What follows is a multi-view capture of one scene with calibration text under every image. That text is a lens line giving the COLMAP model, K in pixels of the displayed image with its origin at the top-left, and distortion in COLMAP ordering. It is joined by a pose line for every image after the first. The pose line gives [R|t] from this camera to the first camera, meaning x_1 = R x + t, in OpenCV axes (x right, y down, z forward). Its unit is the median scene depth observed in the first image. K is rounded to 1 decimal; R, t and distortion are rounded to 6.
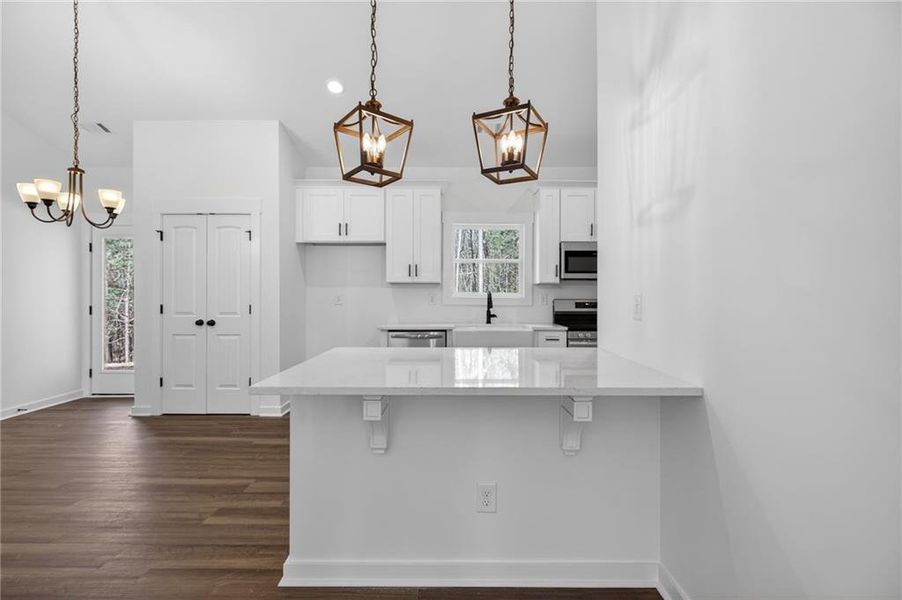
lens RADIAL K [[410.3, 0, 454.7], [0, 410.3, 299.1], [0, 0, 1]] dist [0.003530, -0.000812]
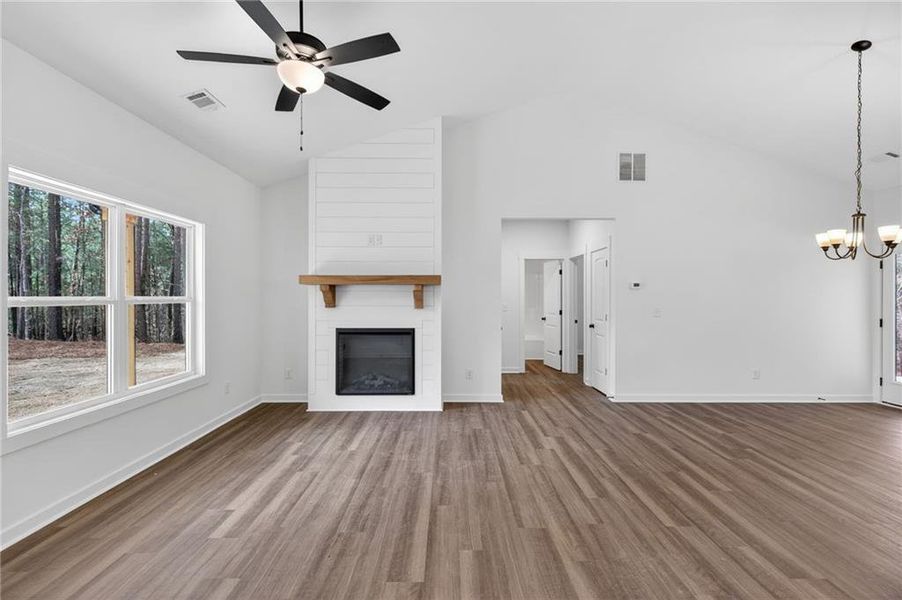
lens RADIAL K [[410.3, 0, 445.4], [0, 410.3, 296.7], [0, 0, 1]] dist [0.003530, -0.000812]
pose [[0.012178, -0.007604, -0.999897, 0.210401], [-0.009257, 0.999927, -0.007717, -0.027360], [0.999883, 0.009350, 0.012107, -0.181993]]
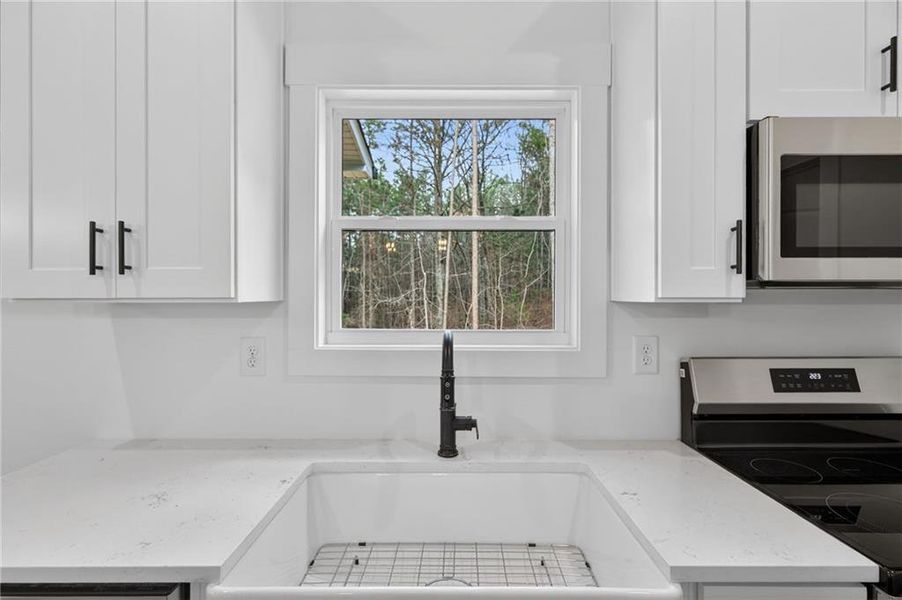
lens RADIAL K [[410.3, 0, 450.2], [0, 410.3, 295.9], [0, 0, 1]] dist [0.003530, -0.000812]
pose [[0.999989, -0.004746, -0.000048, 0.096130], [0.004745, 0.999899, -0.013376, -0.042799], [0.000111, 0.013376, 0.999911, 0.836265]]
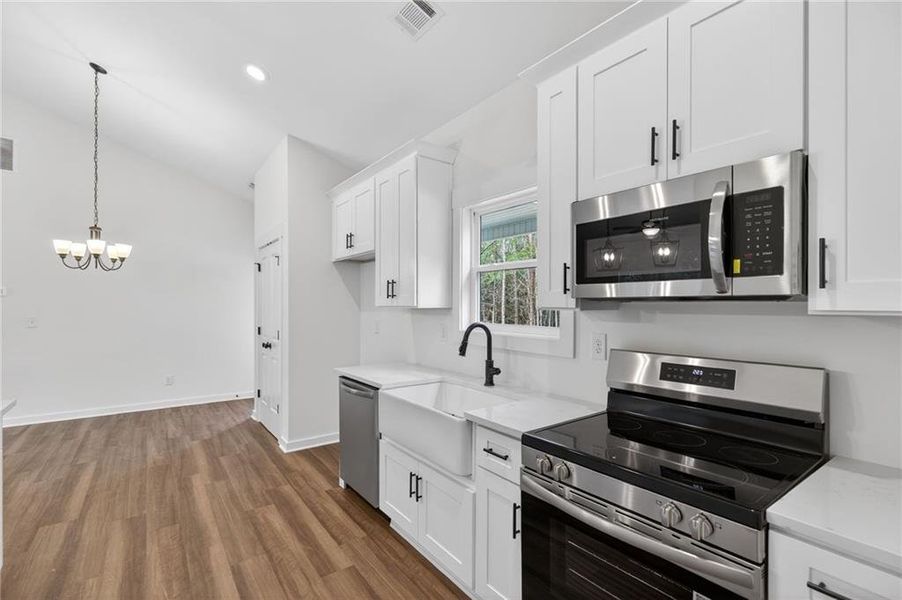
lens RADIAL K [[410.3, 0, 447.9], [0, 410.3, 305.1], [0, 0, 1]] dist [0.003530, -0.000812]
pose [[0.598246, -0.001108, -0.801312, 0.535110], [-0.009169, 0.999924, -0.008228, -0.042626], [0.801260, 0.012269, 0.598190, 0.730203]]
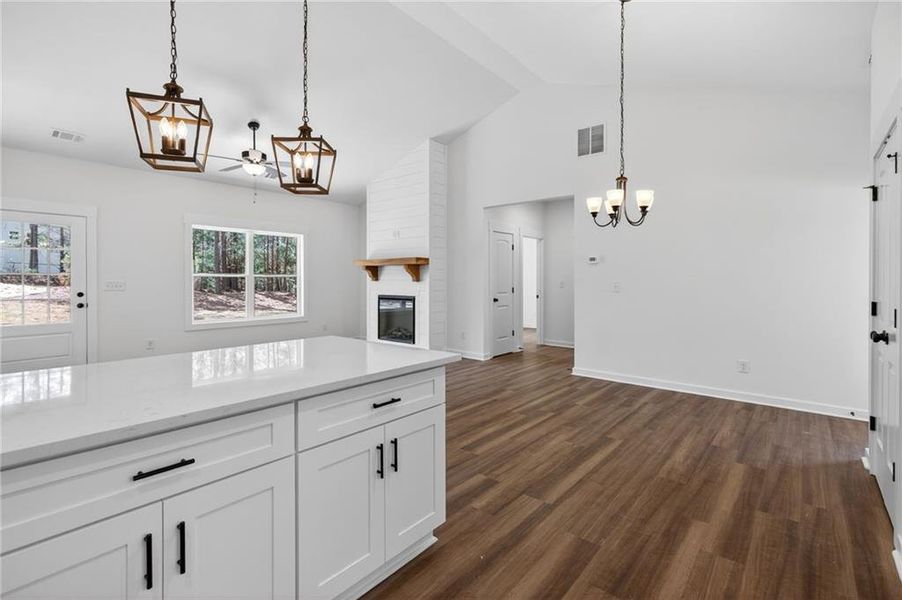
lens RADIAL K [[410.3, 0, 454.4], [0, 410.3, 285.2], [0, 0, 1]] dist [0.003530, -0.000812]
pose [[-0.641008, 0.005189, -0.767516, 0.190189], [-0.009442, 0.999848, 0.014645, -0.015032], [0.767476, 0.016634, -0.640862, 0.906890]]
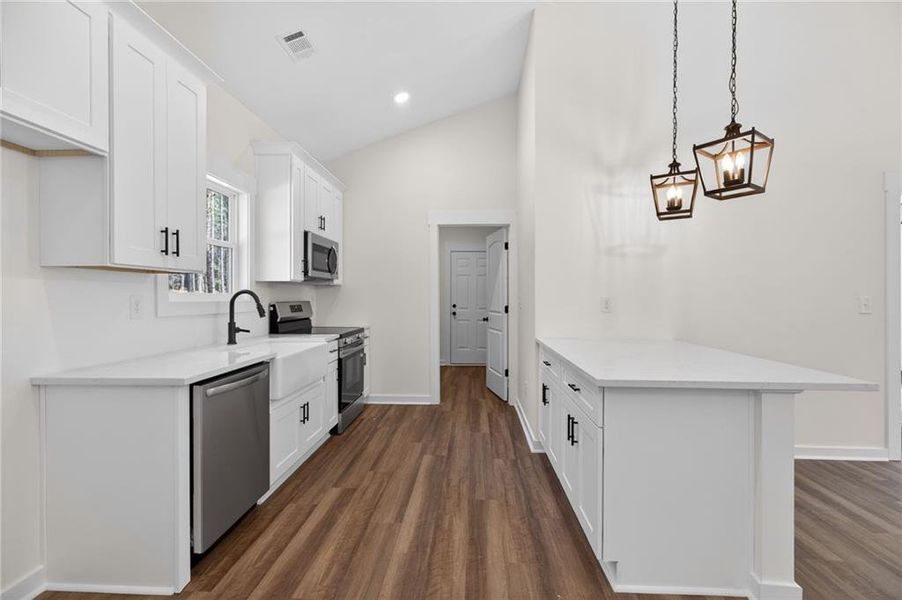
lens RADIAL K [[410.3, 0, 452.8], [0, 410.3, 300.7], [0, 0, 1]] dist [0.003530, -0.000812]
pose [[0.048004, -0.013035, 0.998762, -0.578470], [0.008468, 0.999884, 0.012643, -0.010429], [-0.998811, 0.007851, 0.048108, 0.730265]]
